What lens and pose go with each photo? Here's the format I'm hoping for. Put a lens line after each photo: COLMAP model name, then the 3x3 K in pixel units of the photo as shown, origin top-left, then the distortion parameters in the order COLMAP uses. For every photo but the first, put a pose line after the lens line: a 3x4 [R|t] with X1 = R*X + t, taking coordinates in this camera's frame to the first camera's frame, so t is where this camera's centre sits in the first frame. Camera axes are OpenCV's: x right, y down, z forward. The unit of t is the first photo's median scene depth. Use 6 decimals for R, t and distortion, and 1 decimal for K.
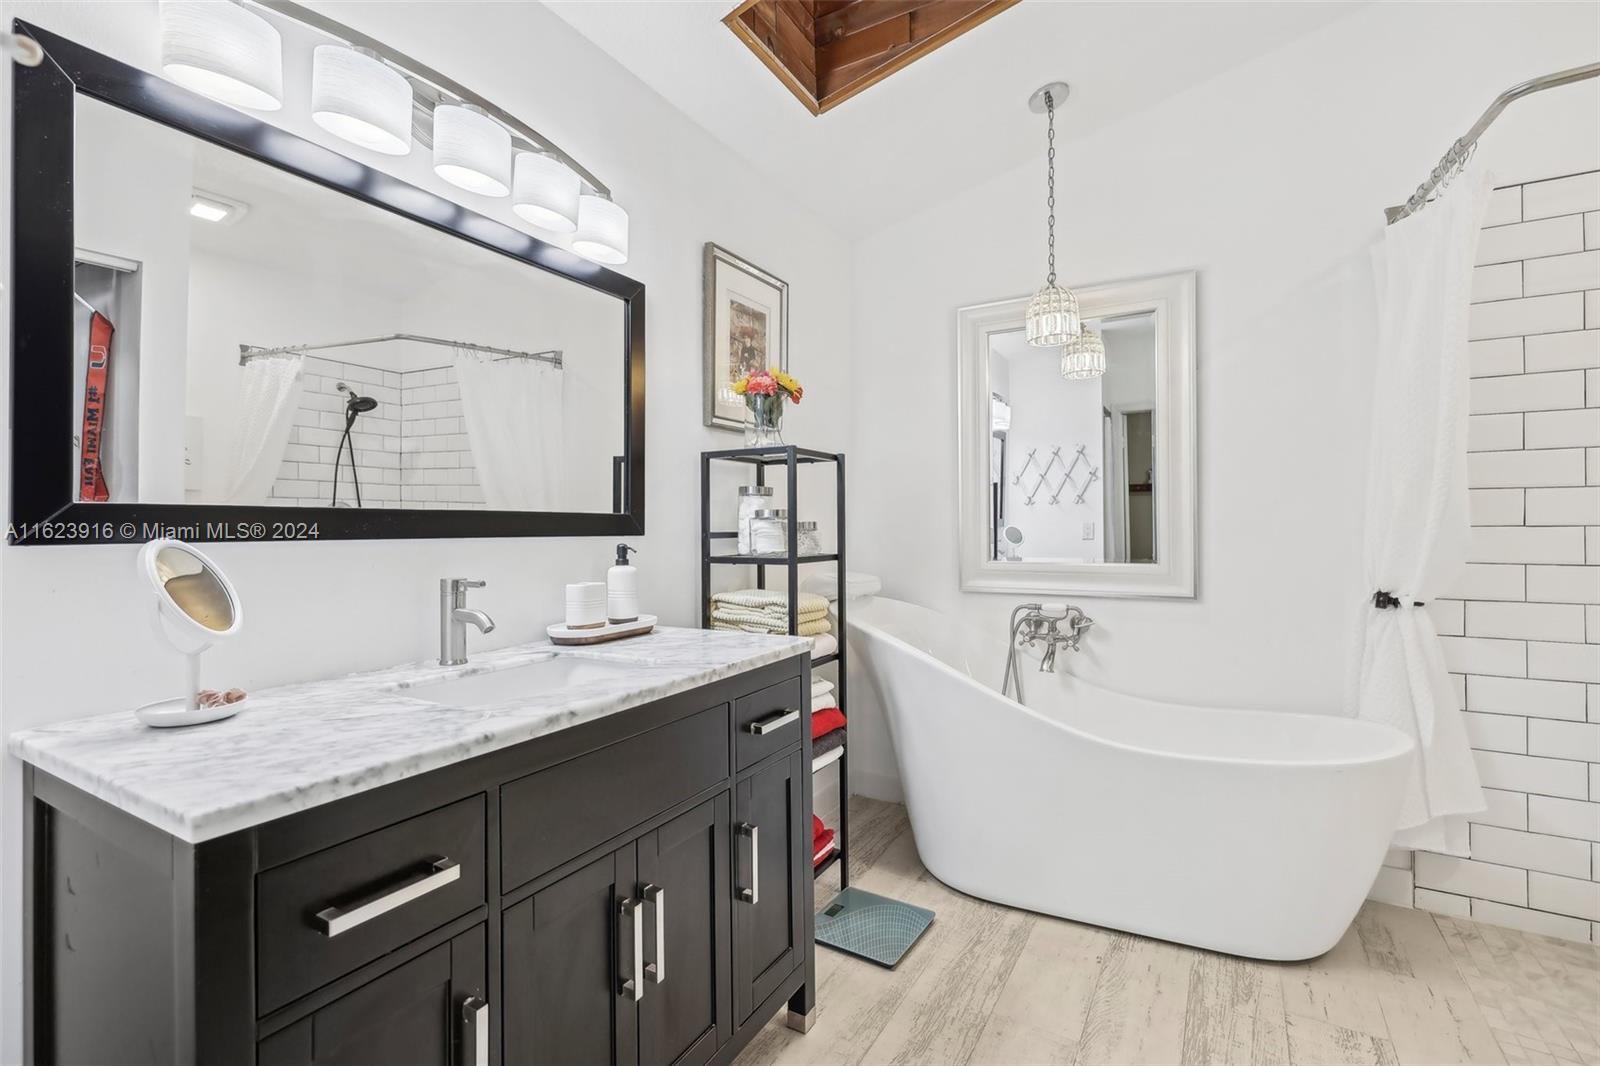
lens RADIAL K [[715.5, 0, 800.0], [0, 715.5, 533.0], [0, 0, 1]] dist [0.001074, 0.000174]
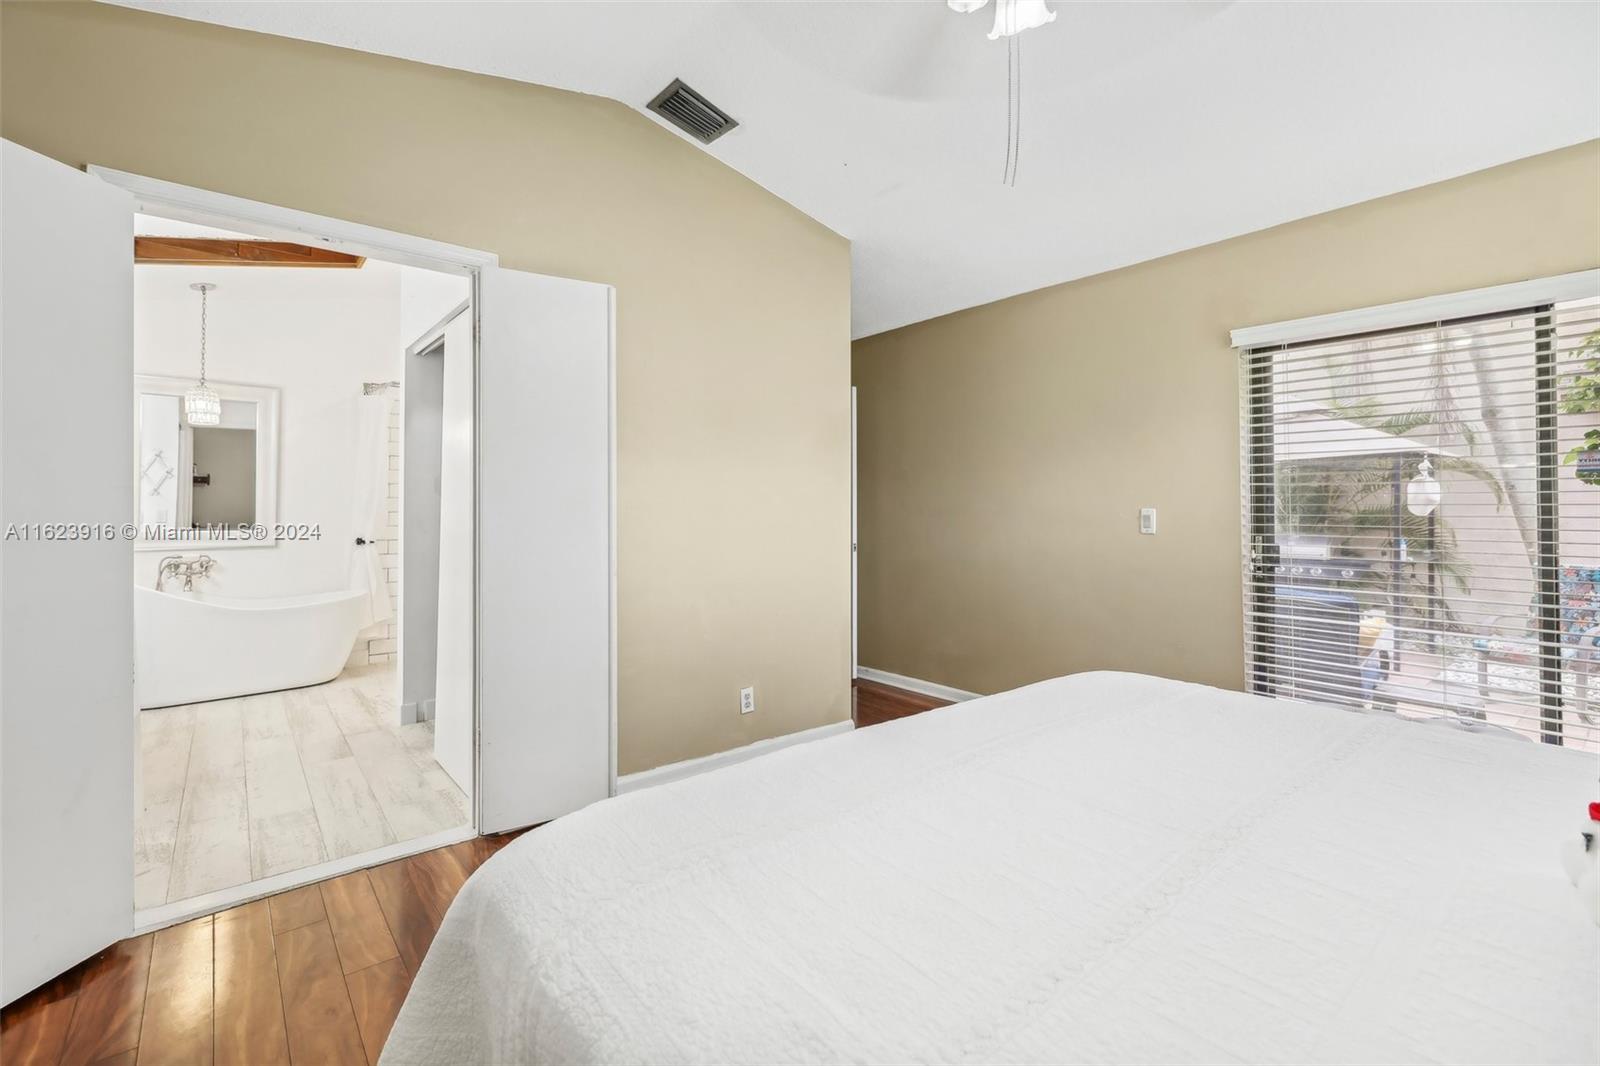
lens RADIAL K [[686.5, 0, 793.2], [0, 686.5, 530.0], [0, 0, 1]] dist [0.000315, -0.000085]
pose [[0.339354, 0.007262, 0.940631, -0.740432], [-0.012430, 0.999918, -0.003236, 0.026760], [-0.940577, -0.010593, 0.339416, -0.984250]]
